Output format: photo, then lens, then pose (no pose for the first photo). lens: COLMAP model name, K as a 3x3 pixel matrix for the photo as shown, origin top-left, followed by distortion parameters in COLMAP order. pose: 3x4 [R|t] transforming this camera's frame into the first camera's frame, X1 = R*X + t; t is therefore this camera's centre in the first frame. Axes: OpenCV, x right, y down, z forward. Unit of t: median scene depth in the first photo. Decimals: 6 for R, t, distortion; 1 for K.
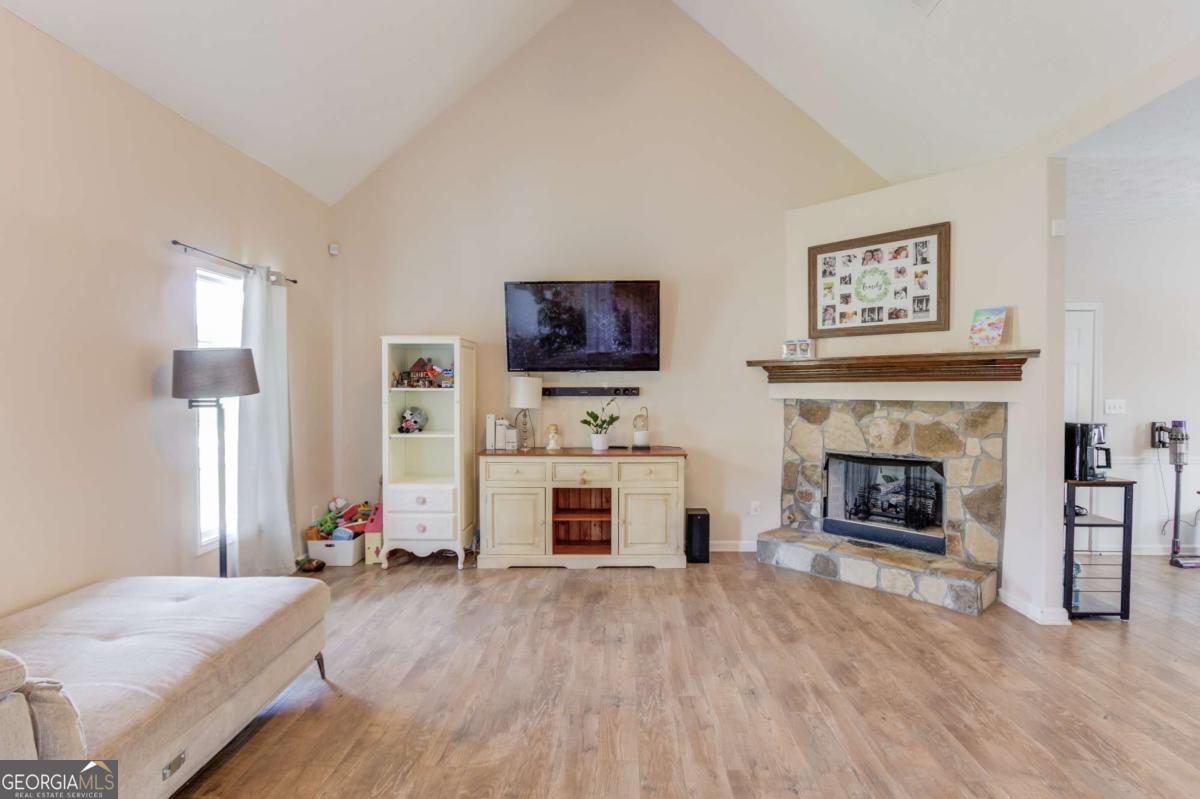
lens RADIAL K [[591.8, 0, 614.2], [0, 591.8, 404.7], [0, 0, 1]] dist [-0.009944, 0.007831]
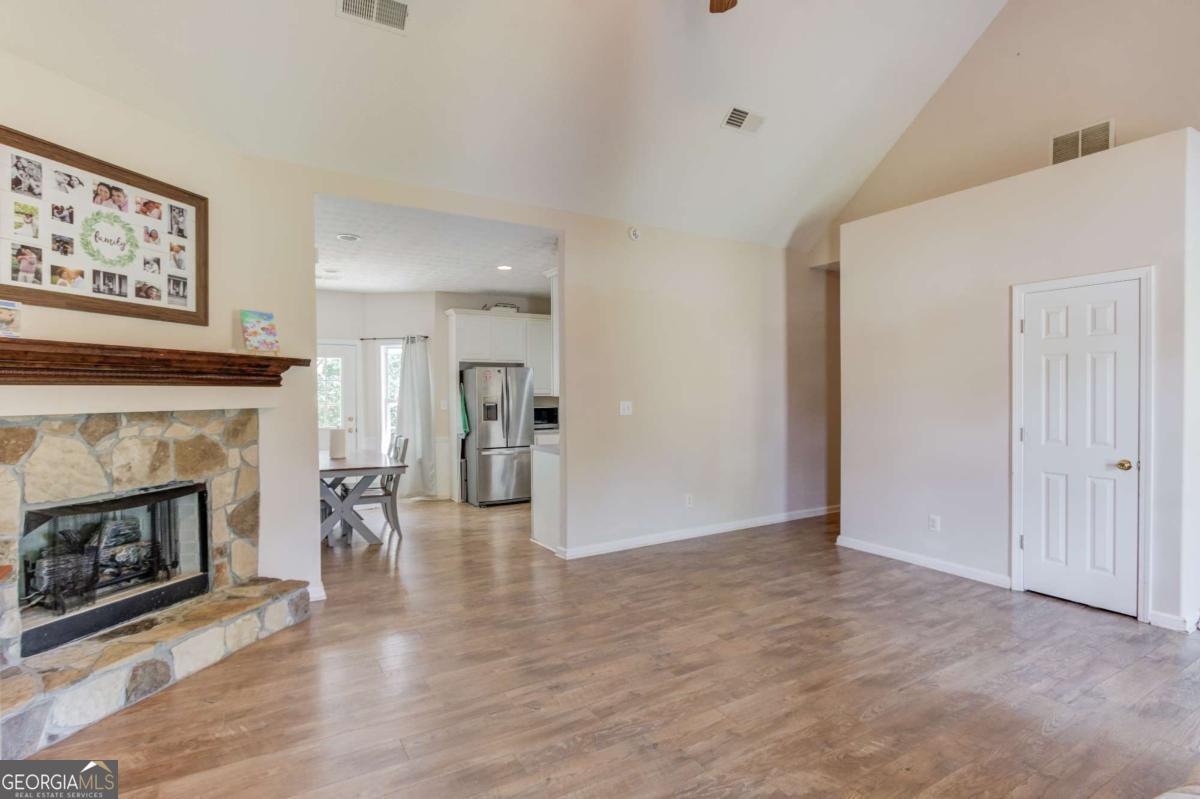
lens RADIAL K [[591.8, 0, 596.4], [0, 591.8, 404.4], [0, 0, 1]] dist [-0.009944, 0.007831]
pose [[-0.520953, -0.017493, 0.853406, -0.431206], [0.025664, 0.999017, 0.036144, -0.028482], [-0.853200, 0.040731, -0.519992, 0.925366]]
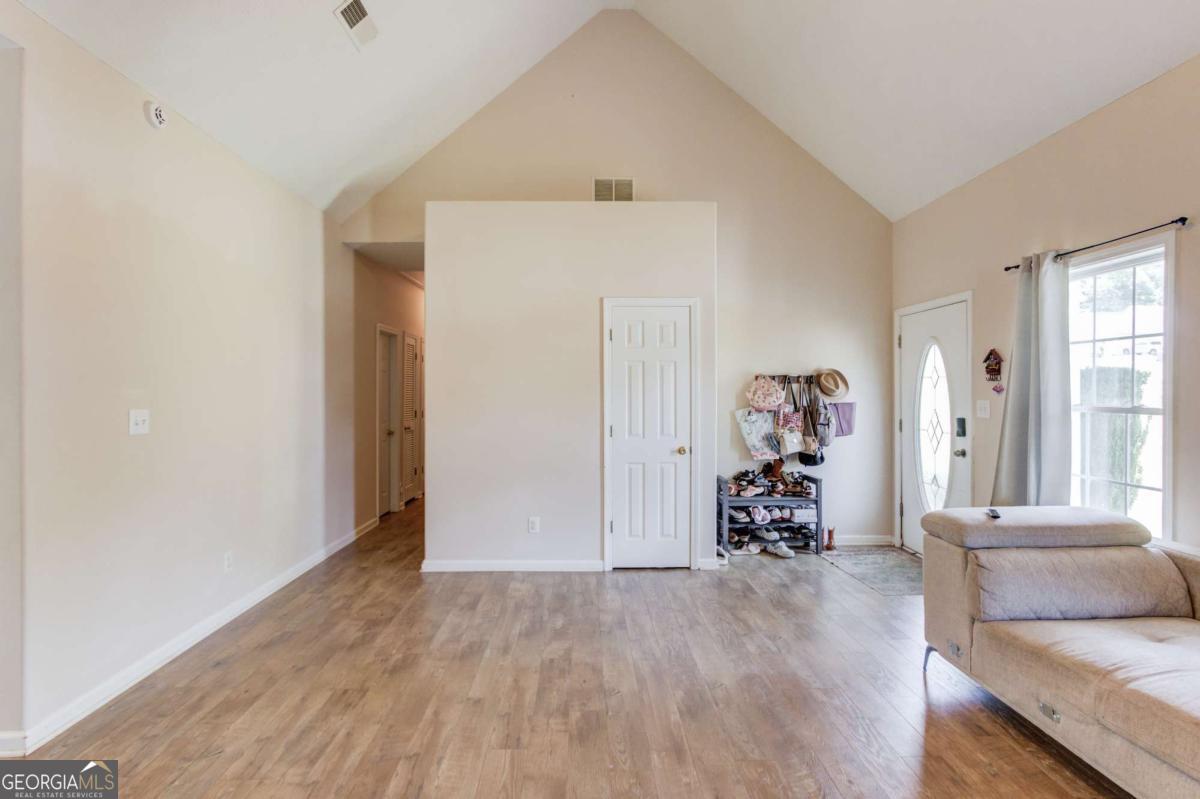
lens RADIAL K [[591.8, 0, 594.5], [0, 591.8, 392.8], [0, 0, 1]] dist [-0.009944, 0.007831]
pose [[-0.999784, 0.001389, -0.020717, 0.081344], [0.000875, 0.999692, 0.024787, -0.023994], [0.020745, 0.024764, -0.999478, 0.920073]]
